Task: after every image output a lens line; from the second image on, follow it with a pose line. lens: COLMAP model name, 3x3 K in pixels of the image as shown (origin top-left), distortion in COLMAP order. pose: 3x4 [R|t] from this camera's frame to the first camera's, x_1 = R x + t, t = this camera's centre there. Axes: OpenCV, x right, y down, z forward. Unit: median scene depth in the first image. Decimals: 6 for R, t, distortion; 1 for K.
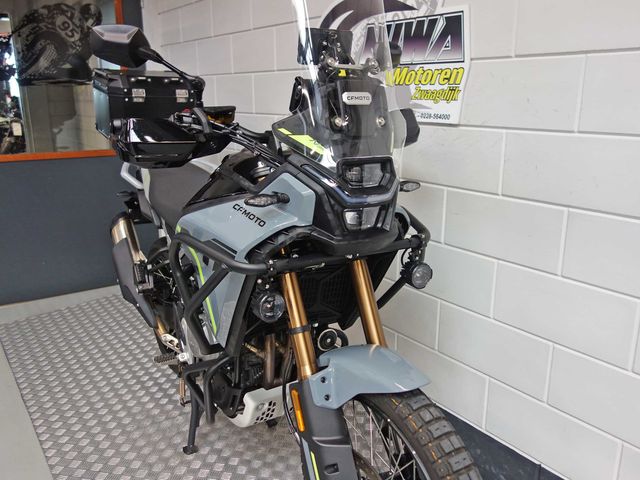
lens RADIAL K [[566.0, 0, 324.4], [0, 566.0, 241.5], [0, 0, 1]] dist [0.004970, 0.020844]
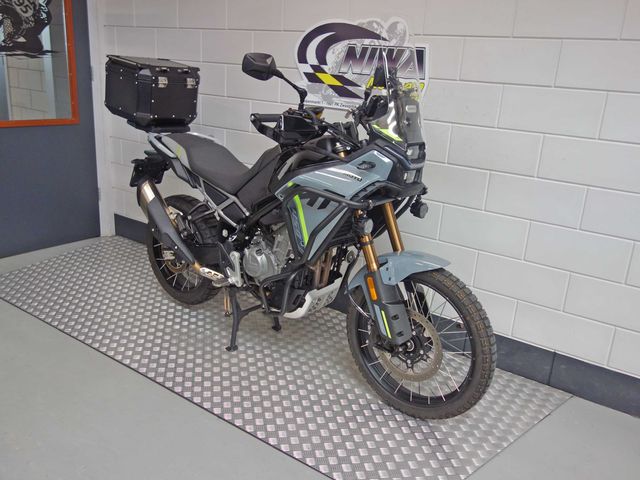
lens RADIAL K [[566.0, 0, 324.4], [0, 566.0, 241.5], [0, 0, 1]] dist [0.004970, 0.020844]
pose [[0.942919, -0.041057, 0.330481, -0.543820], [0.022314, 0.997930, 0.060312, 0.034684], [-0.332273, -0.049495, 0.941884, -0.415489]]
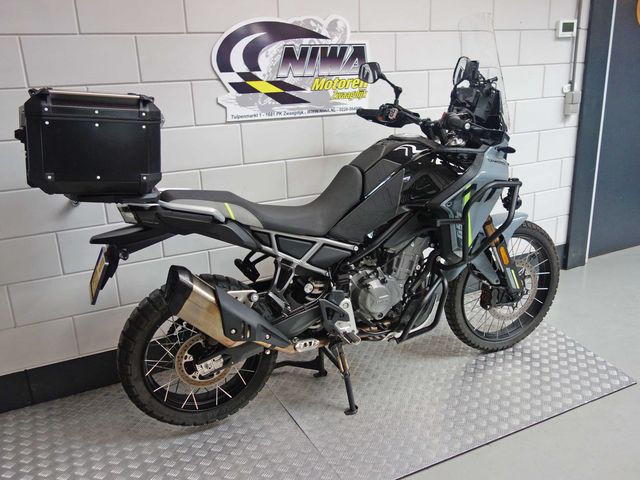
lens RADIAL K [[566.0, 0, 324.4], [0, 566.0, 241.5], [0, 0, 1]] dist [0.004970, 0.020844]
pose [[0.156274, -0.302255, 0.940330, -1.435546], [0.282794, 0.925864, 0.250607, -0.302808], [-0.946365, 0.226756, 0.230164, 0.815680]]
